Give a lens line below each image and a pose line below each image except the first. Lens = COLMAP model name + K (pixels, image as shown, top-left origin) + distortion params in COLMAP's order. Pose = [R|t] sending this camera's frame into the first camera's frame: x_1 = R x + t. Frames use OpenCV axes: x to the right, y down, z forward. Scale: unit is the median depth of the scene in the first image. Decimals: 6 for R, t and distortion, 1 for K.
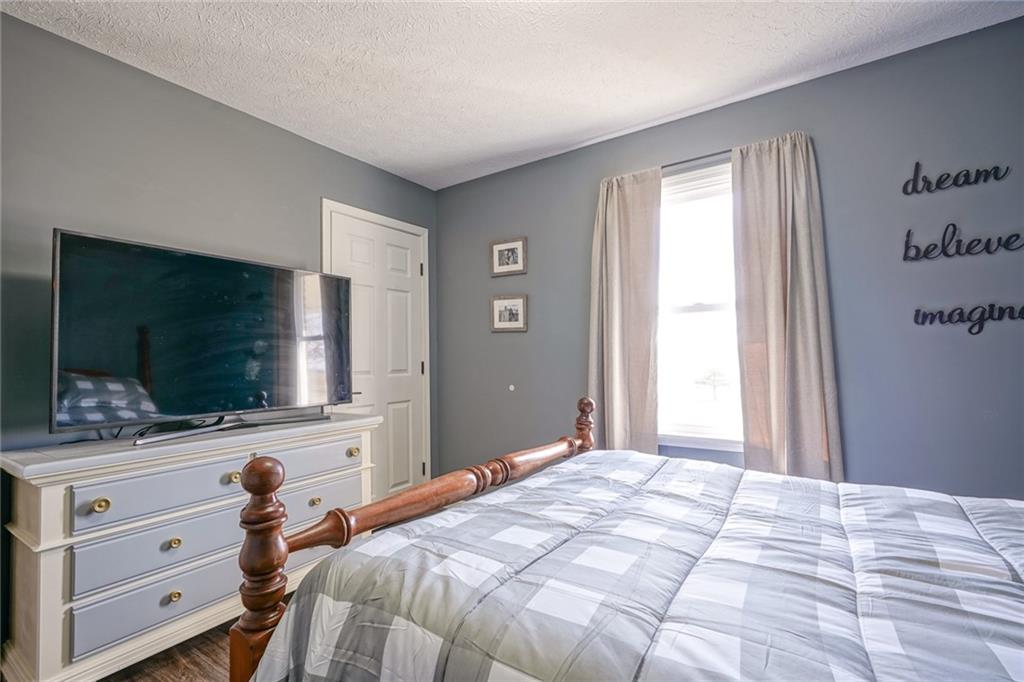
lens RADIAL K [[464.3, 0, 508.6], [0, 464.3, 343.9], [0, 0, 1]] dist [-0.003055, 0.000384]
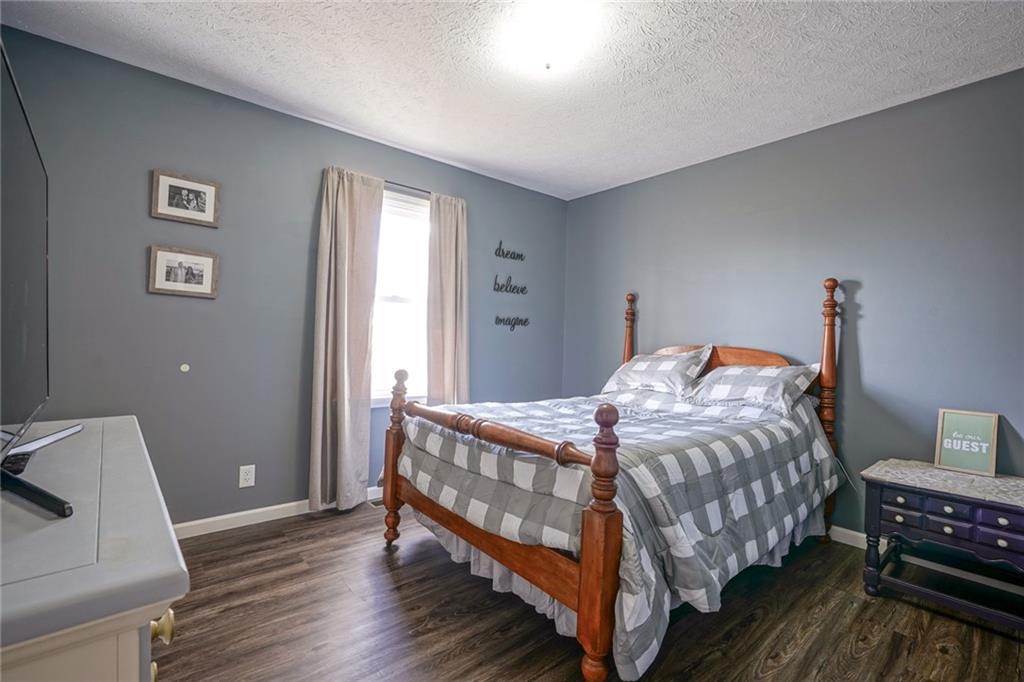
lens RADIAL K [[464.3, 0, 508.6], [0, 464.3, 343.9], [0, 0, 1]] dist [-0.003055, 0.000384]
pose [[0.259139, 0.015523, 0.965715, -0.729222], [-0.055897, 0.998436, -0.001050, 0.029090], [-0.964221, -0.053709, 0.259601, 0.329403]]
